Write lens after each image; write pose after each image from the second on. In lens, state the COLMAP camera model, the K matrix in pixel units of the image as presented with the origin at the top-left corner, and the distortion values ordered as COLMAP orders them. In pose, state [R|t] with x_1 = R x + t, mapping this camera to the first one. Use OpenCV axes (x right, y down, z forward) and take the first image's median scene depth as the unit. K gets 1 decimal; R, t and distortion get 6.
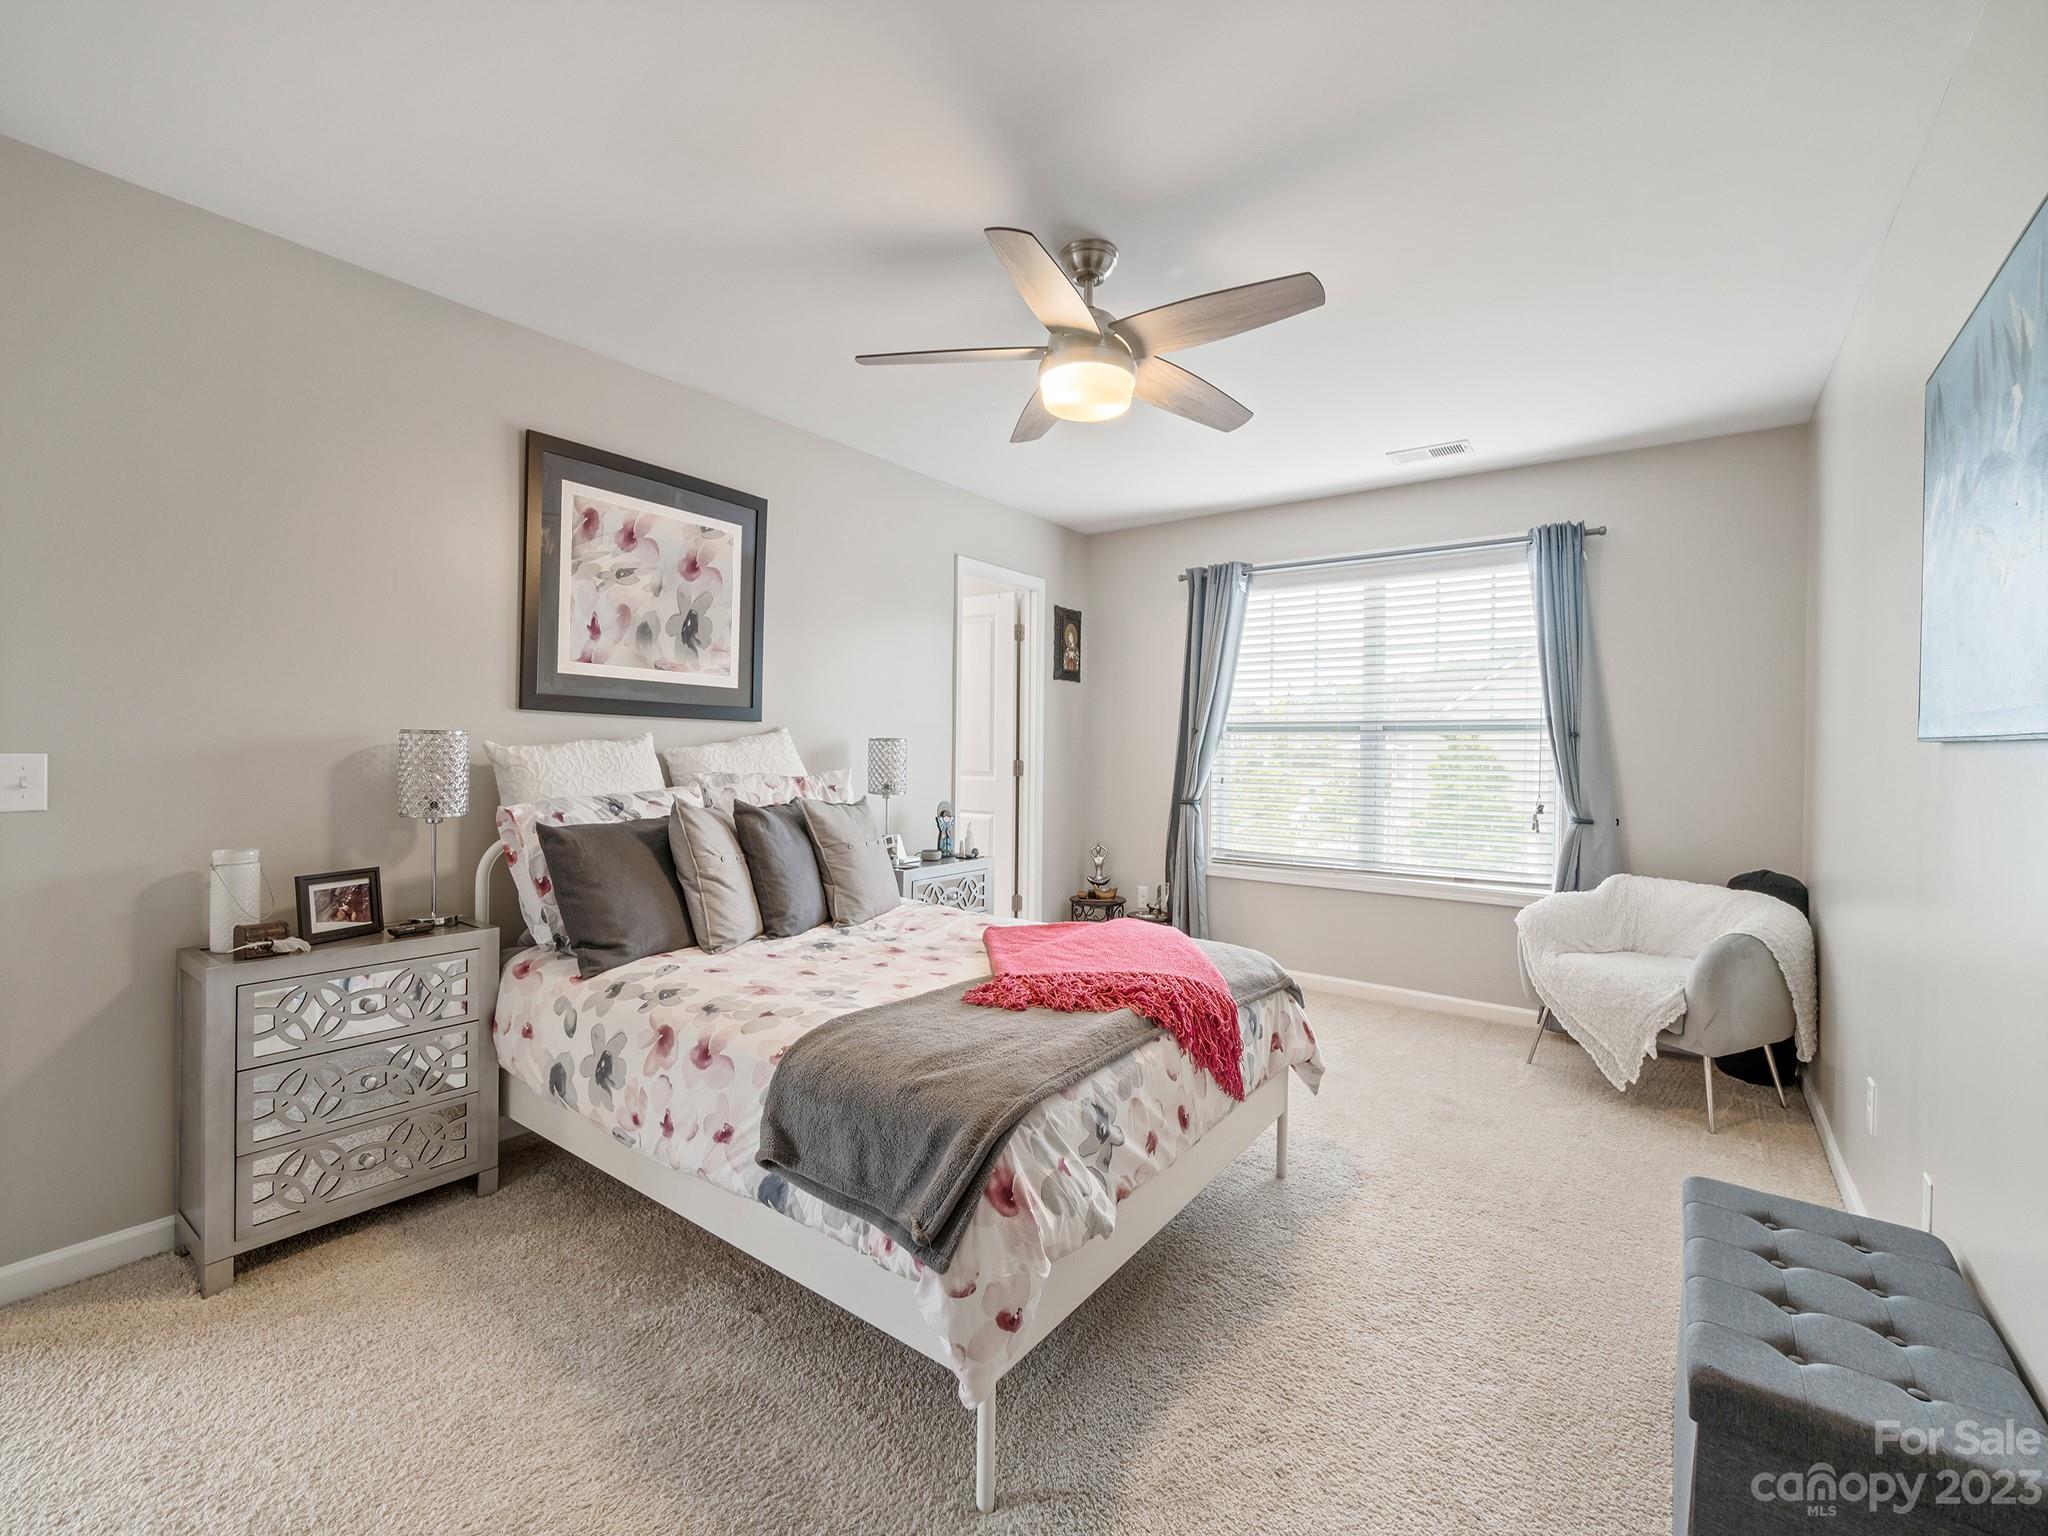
lens RADIAL K [[884.0, 0, 1008.7], [0, 884.0, 751.4], [0, 0, 1]] dist [-0.005955, 0.001076]
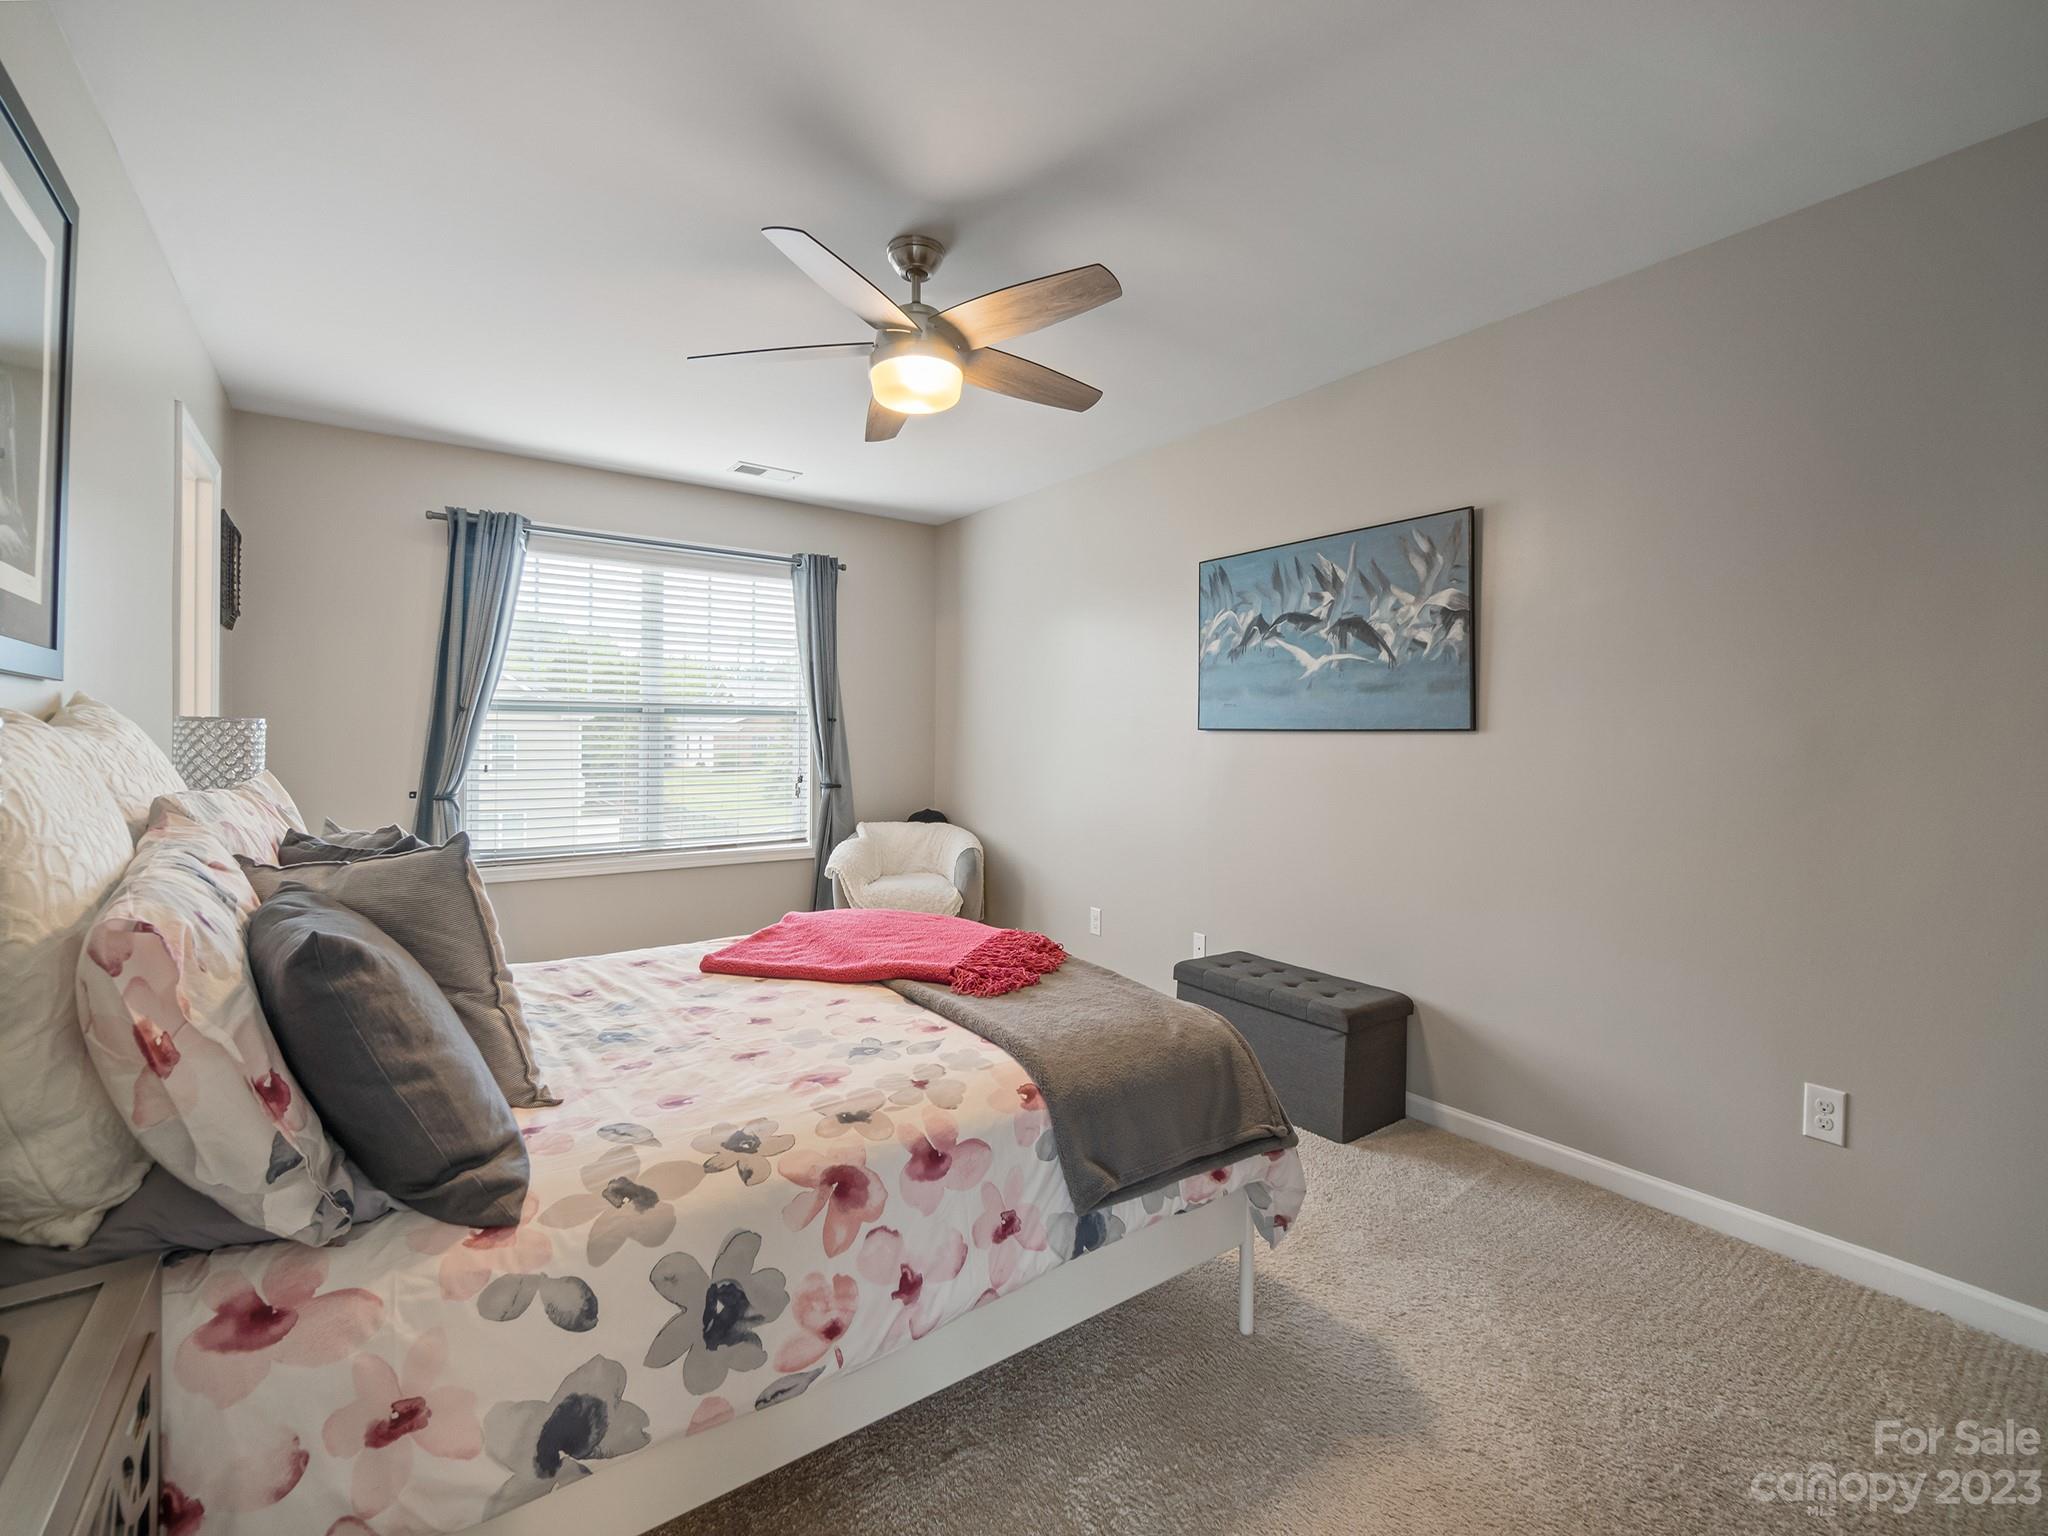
lens RADIAL K [[884.0, 0, 976.3], [0, 884.0, 736.2], [0, 0, 1]] dist [-0.005955, 0.001076]
pose [[0.324001, -0.011594, 0.945986, -0.504505], [0.001512, 0.999930, 0.011738, -0.009107], [-0.946056, -0.002373, 0.323996, 0.357519]]
